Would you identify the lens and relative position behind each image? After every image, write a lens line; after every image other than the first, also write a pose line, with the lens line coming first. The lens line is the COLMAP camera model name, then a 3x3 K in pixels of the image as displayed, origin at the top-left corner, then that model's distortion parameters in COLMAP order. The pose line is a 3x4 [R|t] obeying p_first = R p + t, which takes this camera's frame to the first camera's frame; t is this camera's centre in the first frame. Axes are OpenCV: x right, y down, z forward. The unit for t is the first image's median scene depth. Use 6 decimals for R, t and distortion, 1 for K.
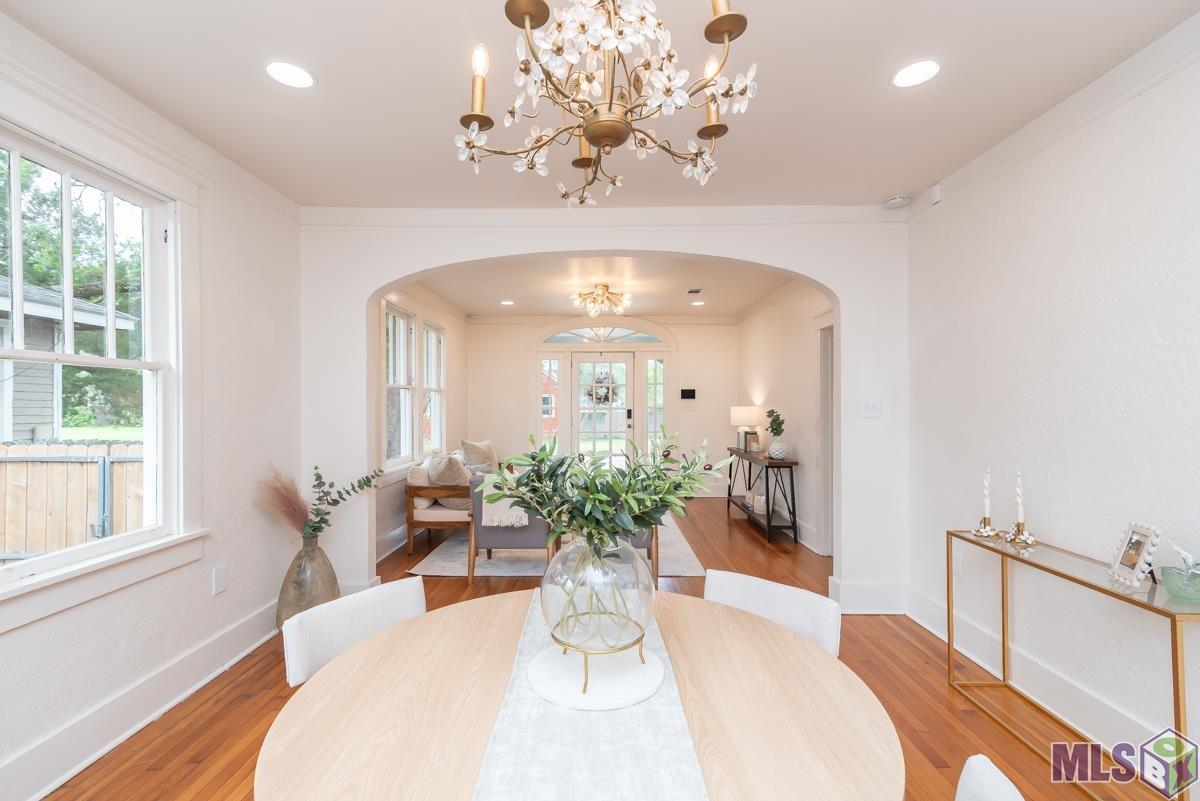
lens RADIAL K [[538.5, 0, 596.9], [0, 538.5, 402.1], [0, 0, 1]] dist [0.016388, -0.001422]
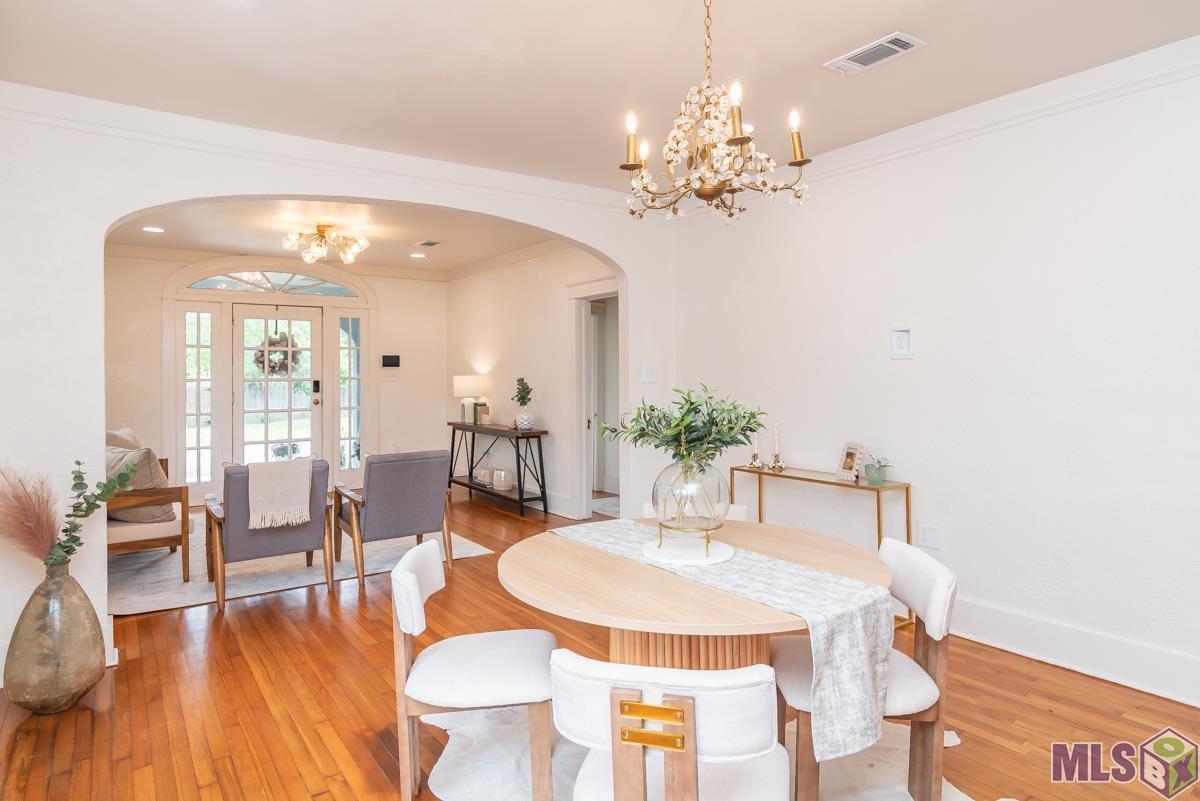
lens RADIAL K [[698.0, 0, 602.0], [0, 698.0, 371.4], [0, 0, 1]] dist [-0.005298, 0.001810]
pose [[0.810216, -0.004972, 0.586110, -0.247452], [0.005056, 0.999986, 0.001493, 0.001006], [-0.586109, 0.001753, 0.810230, -0.075043]]
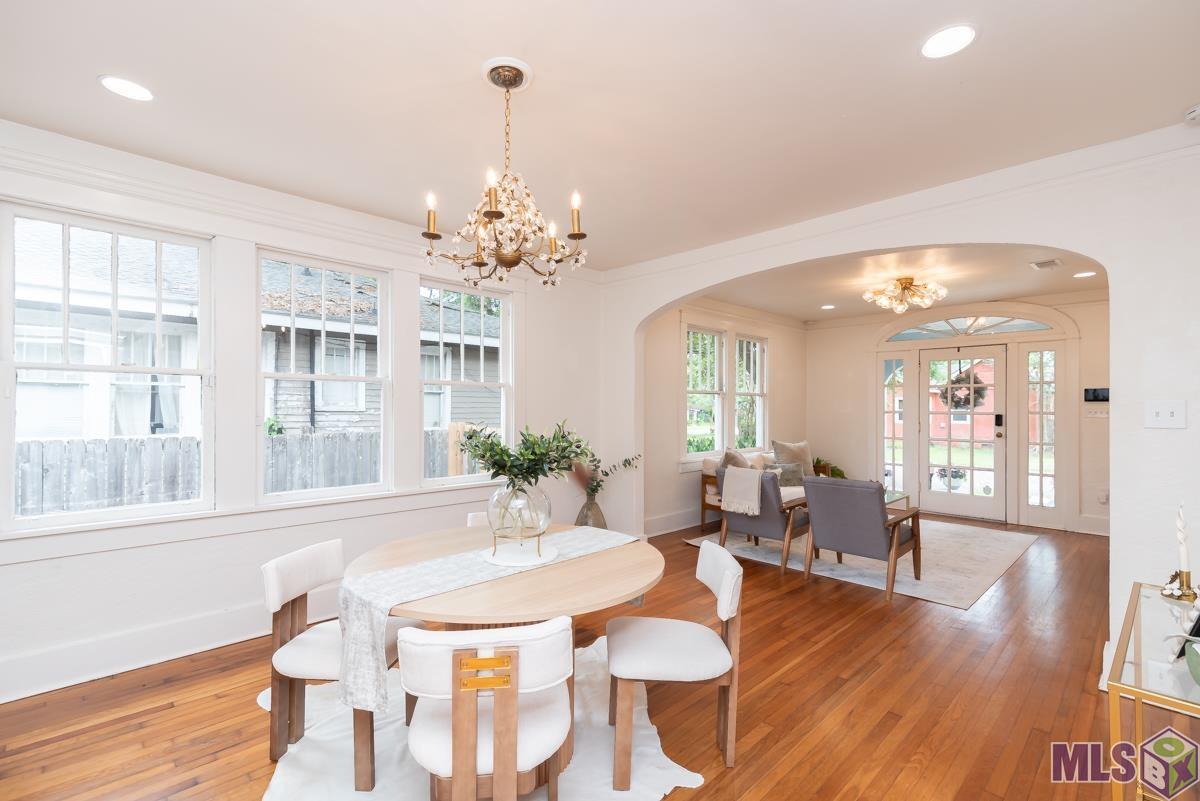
lens RADIAL K [[538.5, 0, 600.5], [0, 538.5, 404.8], [0, 0, 1]] dist [0.016388, -0.001422]
pose [[0.701713, 0.002125, -0.712457, 0.281360], [-0.002271, 0.999997, 0.000746, -0.001135], [0.712456, 0.001095, 0.701716, -0.014318]]
